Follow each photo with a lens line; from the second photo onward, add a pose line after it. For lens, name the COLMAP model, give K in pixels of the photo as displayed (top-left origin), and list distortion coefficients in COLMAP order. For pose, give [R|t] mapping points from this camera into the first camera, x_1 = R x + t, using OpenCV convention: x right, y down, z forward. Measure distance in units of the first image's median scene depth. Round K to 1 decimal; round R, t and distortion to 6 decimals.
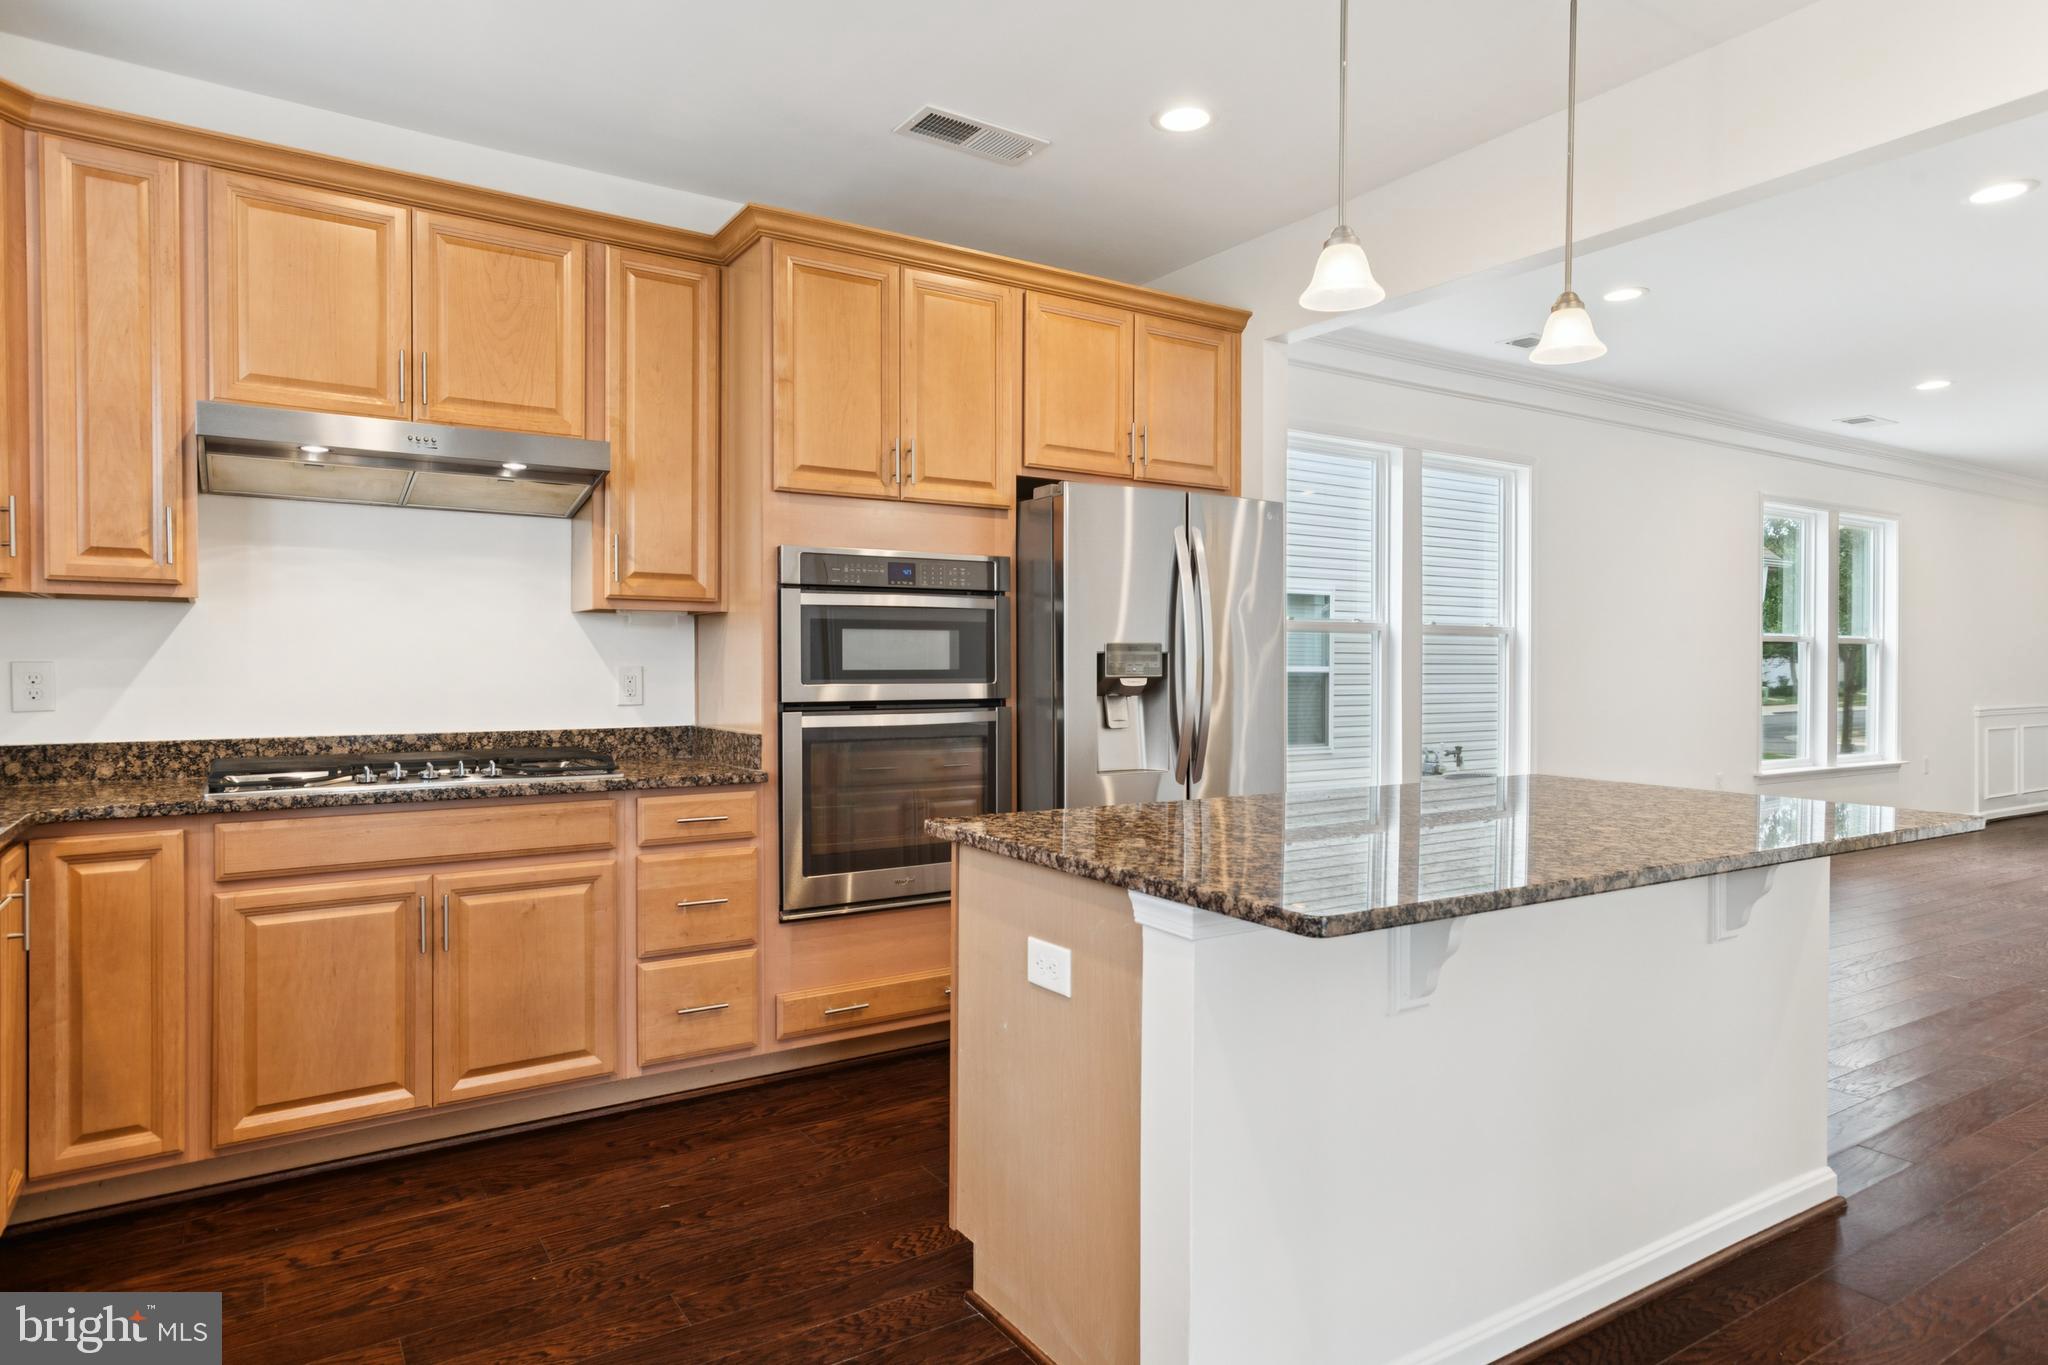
lens RADIAL K [[1182.1, 0, 1021.3], [0, 1182.1, 681.4], [0, 0, 1]] dist [0.013846, 0.003644]
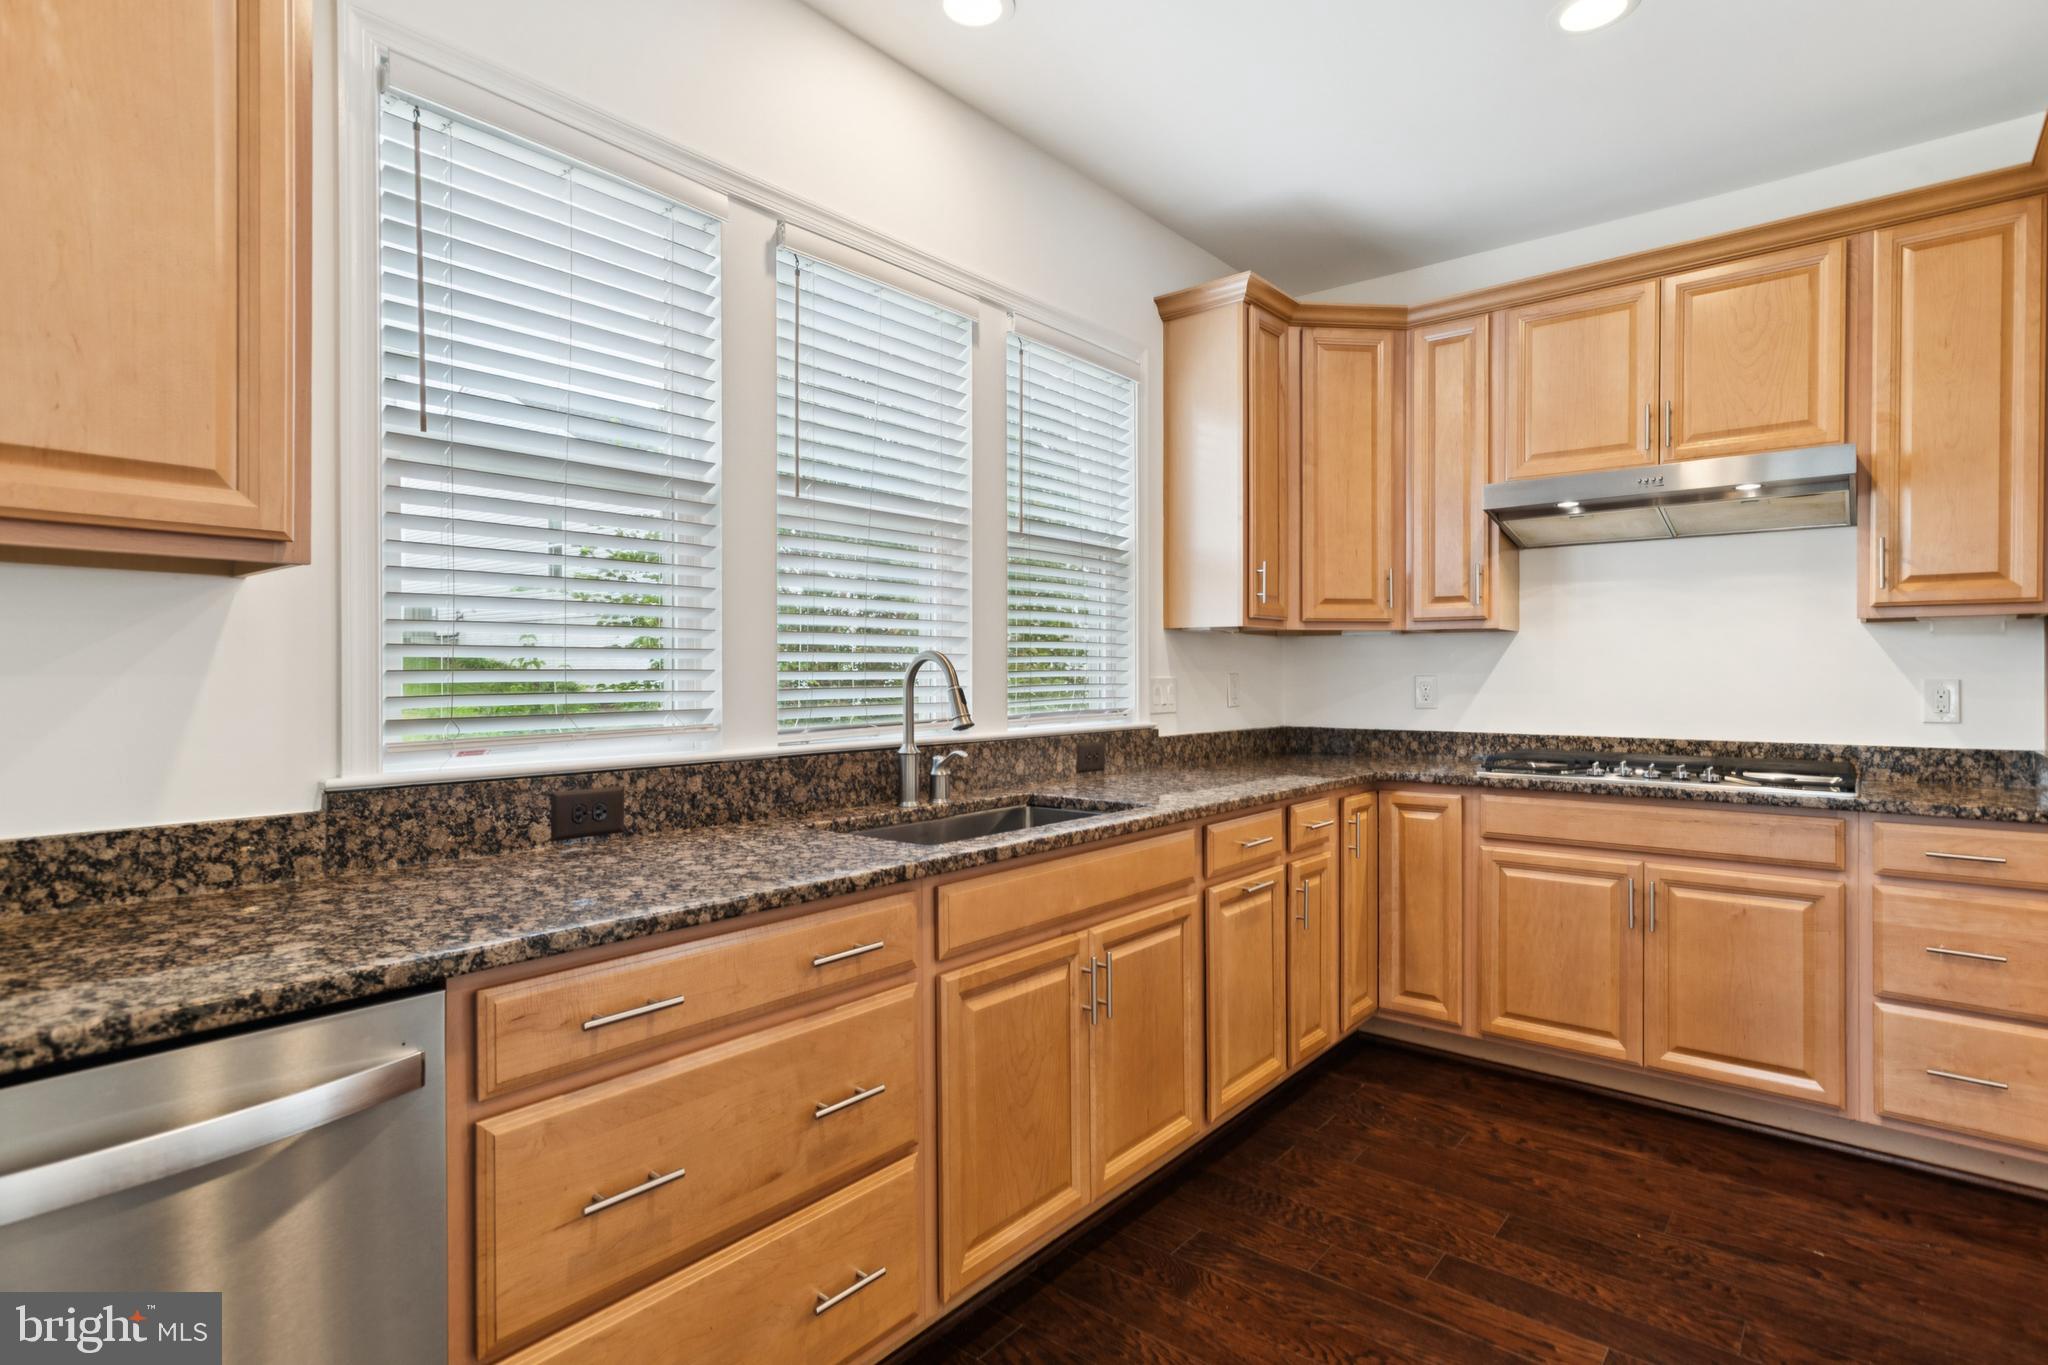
lens RADIAL K [[1014.4, 0, 1023.4], [0, 1014.4, 682.6], [0, 0, 1]] dist [0.003227, 0.001704]
pose [[0.297800, 0.003608, -0.954621, 0.244541], [-0.013960, 0.999902, -0.000575, -0.000215], [0.954526, 0.013497, 0.297822, 0.133137]]
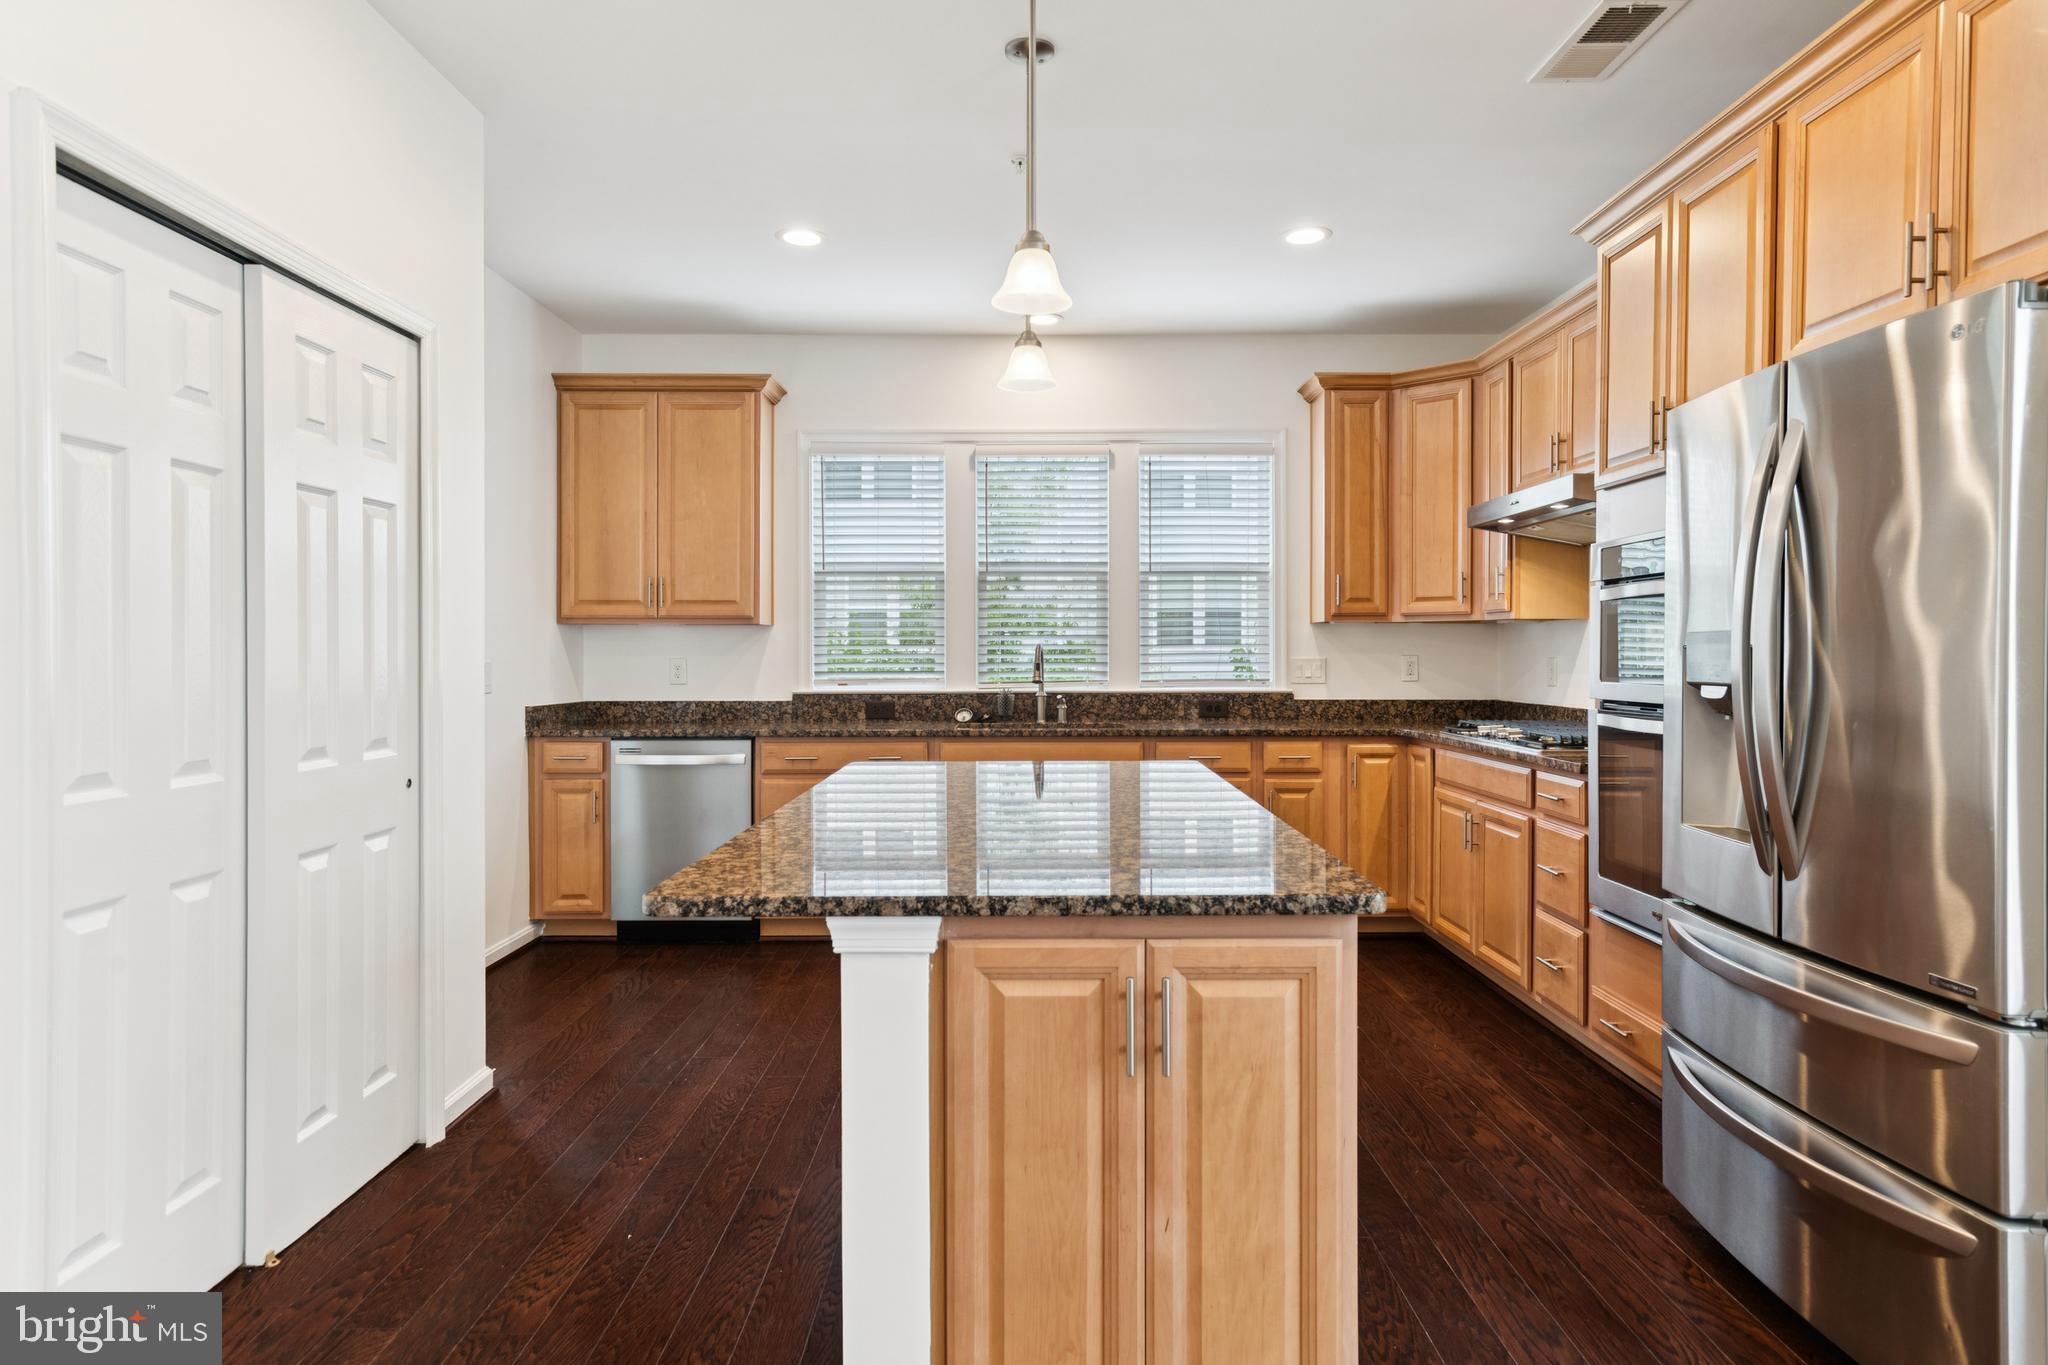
lens RADIAL K [[1182.1, 0, 1034.5], [0, 1182.1, 662.9], [0, 0, 1]] dist [0.013846, 0.003644]
pose [[-0.524260, 0.005880, -0.851538, 1.028866], [-0.015783, 0.999737, 0.016620, -0.025509], [0.851412, 0.022153, -0.524029, 1.257514]]
